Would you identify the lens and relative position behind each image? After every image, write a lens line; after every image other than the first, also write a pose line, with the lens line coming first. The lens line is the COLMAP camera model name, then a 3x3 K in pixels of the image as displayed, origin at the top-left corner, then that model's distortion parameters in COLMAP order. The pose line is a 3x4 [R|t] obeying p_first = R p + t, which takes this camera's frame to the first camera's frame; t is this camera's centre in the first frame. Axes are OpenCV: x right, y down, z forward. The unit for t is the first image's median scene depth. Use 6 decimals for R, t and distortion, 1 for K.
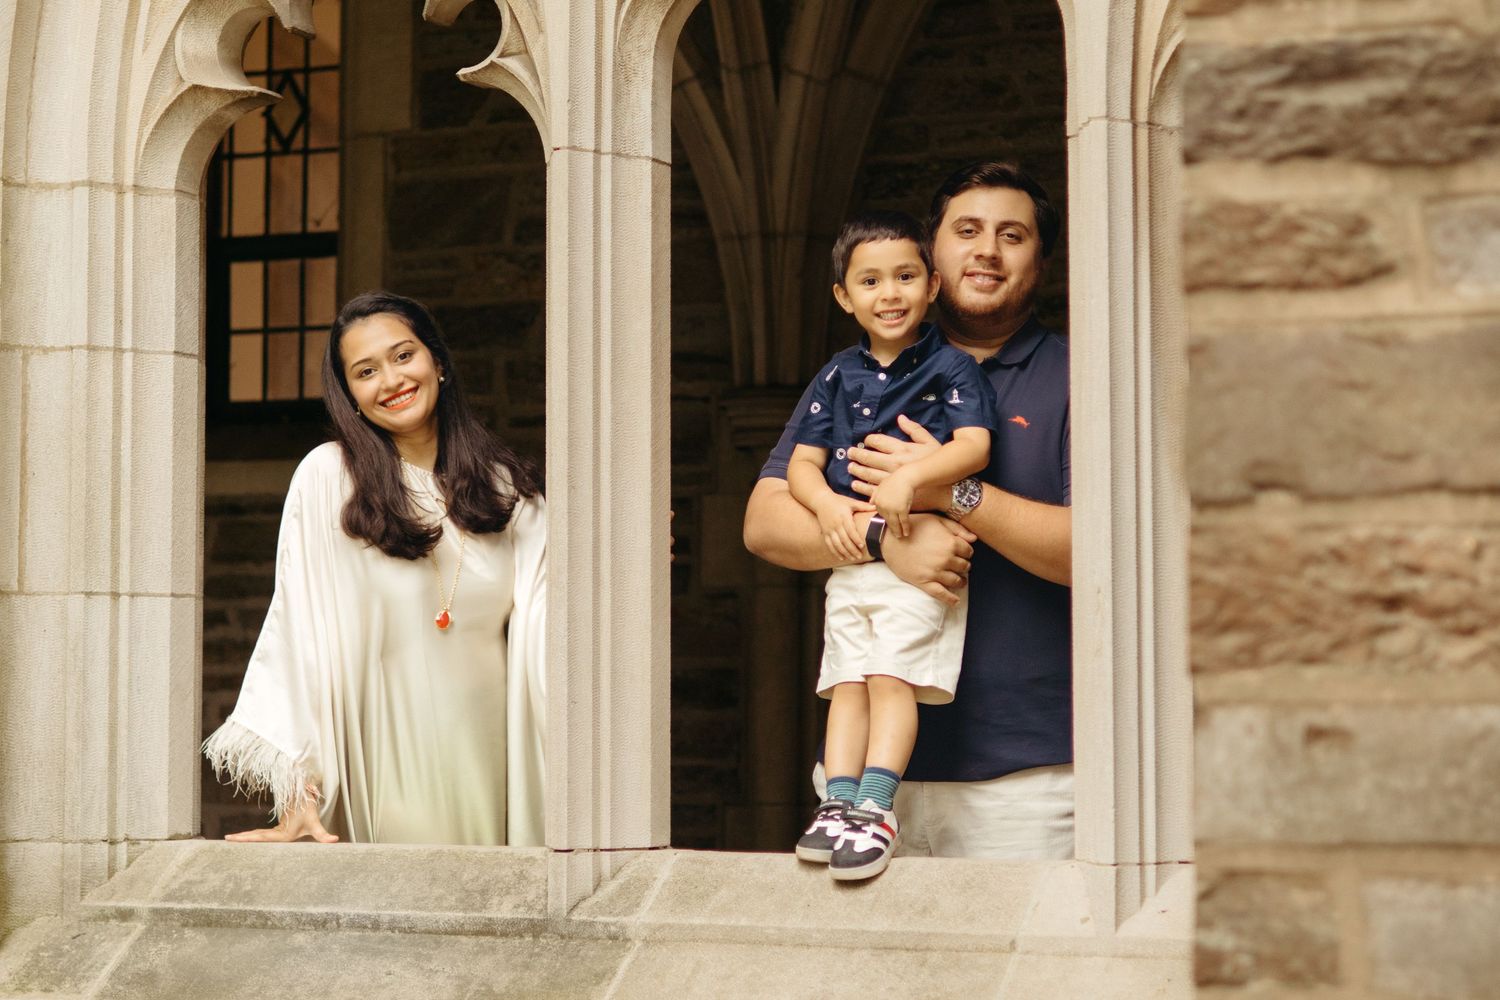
lens RADIAL K [[3512.3, 0, 746.6], [0, 3512.3, 474.0], [0, 0, 1]] dist [-0.038774, 0.000000]
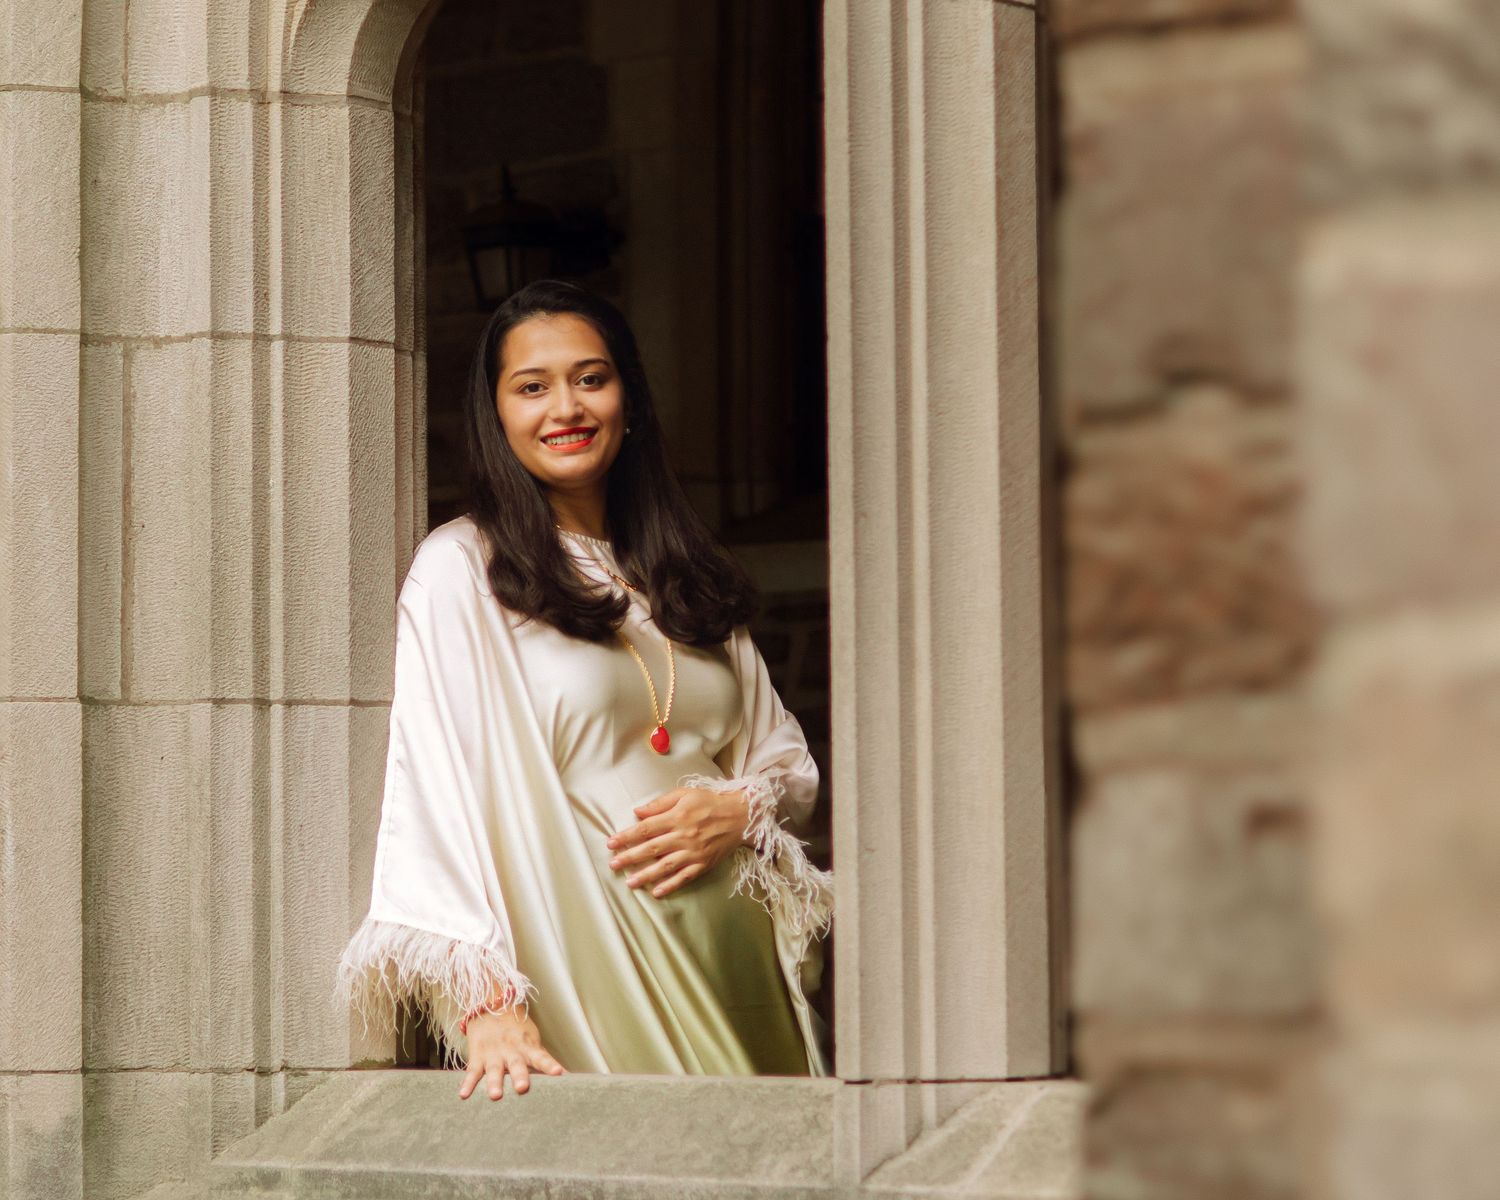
lens RADIAL K [[4882.8, 0, 752.8], [0, 4882.8, 627.0], [0, 0, 1]] dist [-0.039106, 0.000000]
pose [[0.956505, -0.025363, -0.290611, 0.181592], [0.025333, 0.999672, -0.003866, 0.026082], [0.290614, -0.003664, 0.956833, 0.136882]]
